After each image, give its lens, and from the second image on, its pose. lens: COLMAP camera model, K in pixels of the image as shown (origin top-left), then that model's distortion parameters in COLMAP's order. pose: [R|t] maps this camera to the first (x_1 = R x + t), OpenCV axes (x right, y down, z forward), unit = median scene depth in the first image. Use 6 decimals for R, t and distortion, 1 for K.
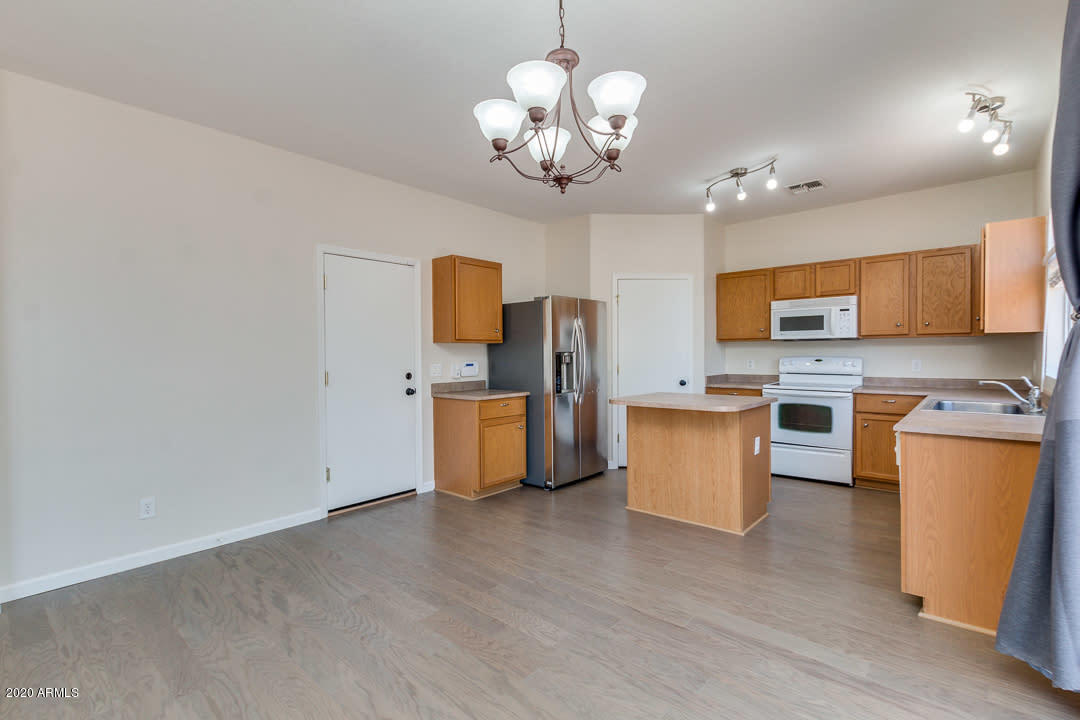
lens RADIAL K [[496.0, 0, 539.2], [0, 496.0, 357.9], [0, 0, 1]] dist [0.012256, -0.000206]
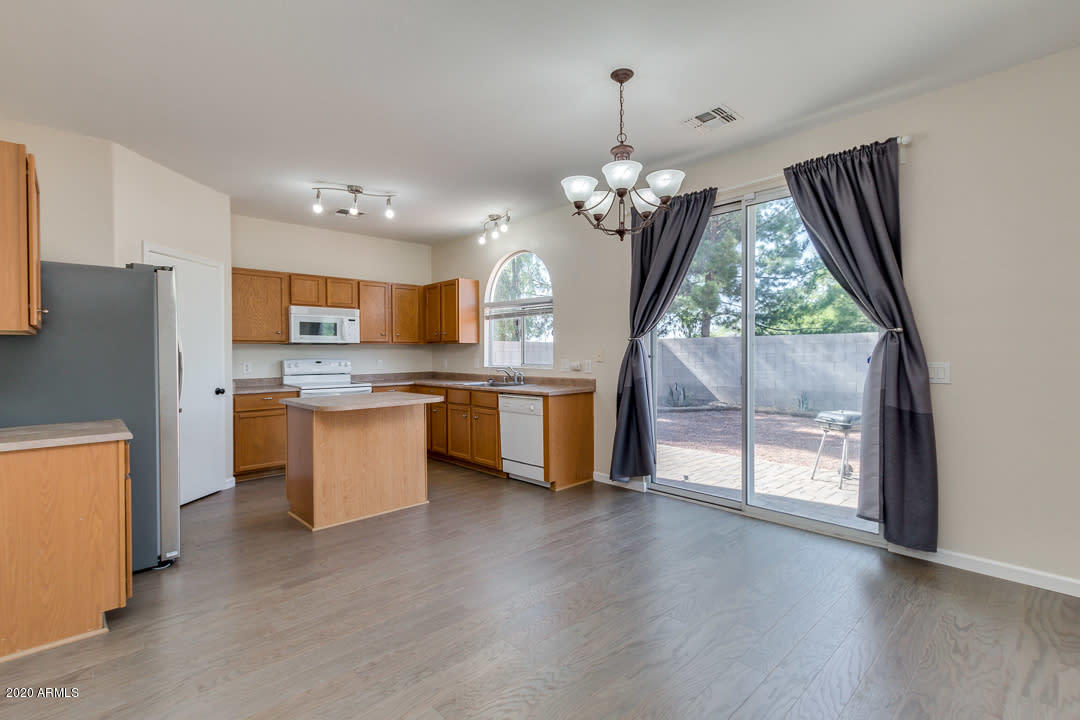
lens RADIAL K [[492.3, 0, 539.8], [0, 492.3, 356.3], [0, 0, 1]] dist [-0.001373, -0.000475]
pose [[0.091428, -0.000517, 0.995812, -0.563718], [0.016298, 0.999867, -0.000978, 0.001097], [-0.995678, 0.016319, 0.091424, 0.445744]]
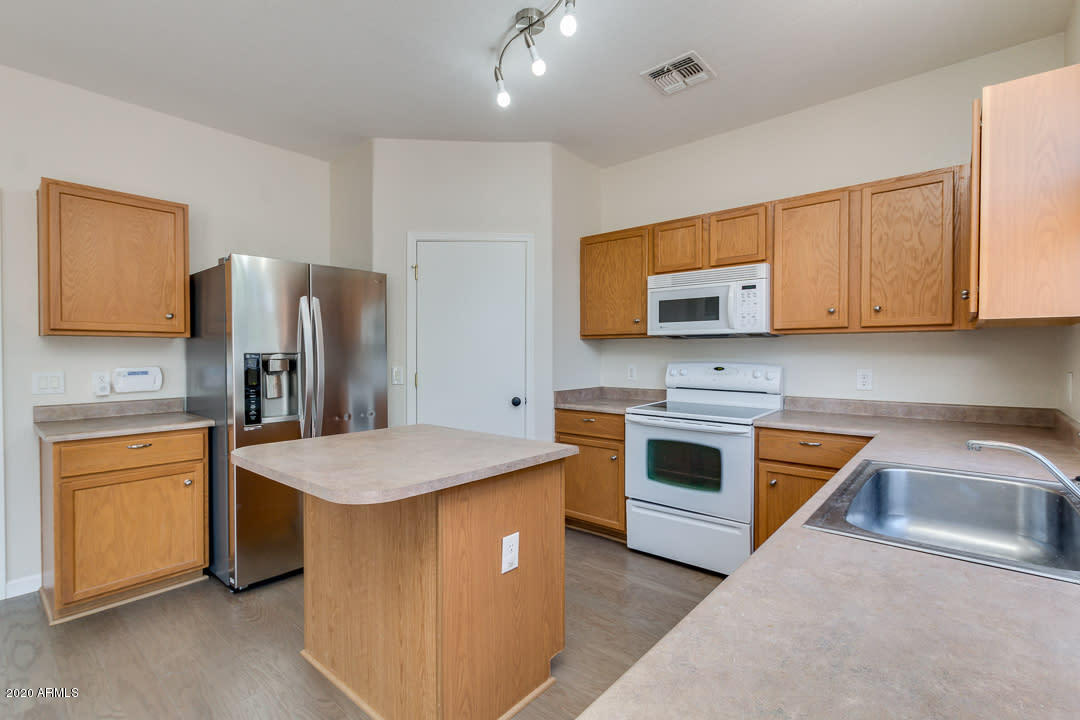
lens RADIAL K [[492.2, 0, 538.3], [0, 492.2, 357.3], [0, 0, 1]] dist [0.005818, 0.000013]
pose [[0.999895, 0.006692, 0.012879, 0.358204], [-0.006686, 0.999978, -0.000533, -0.008582], [-0.012882, 0.000447, 0.999917, 0.413069]]
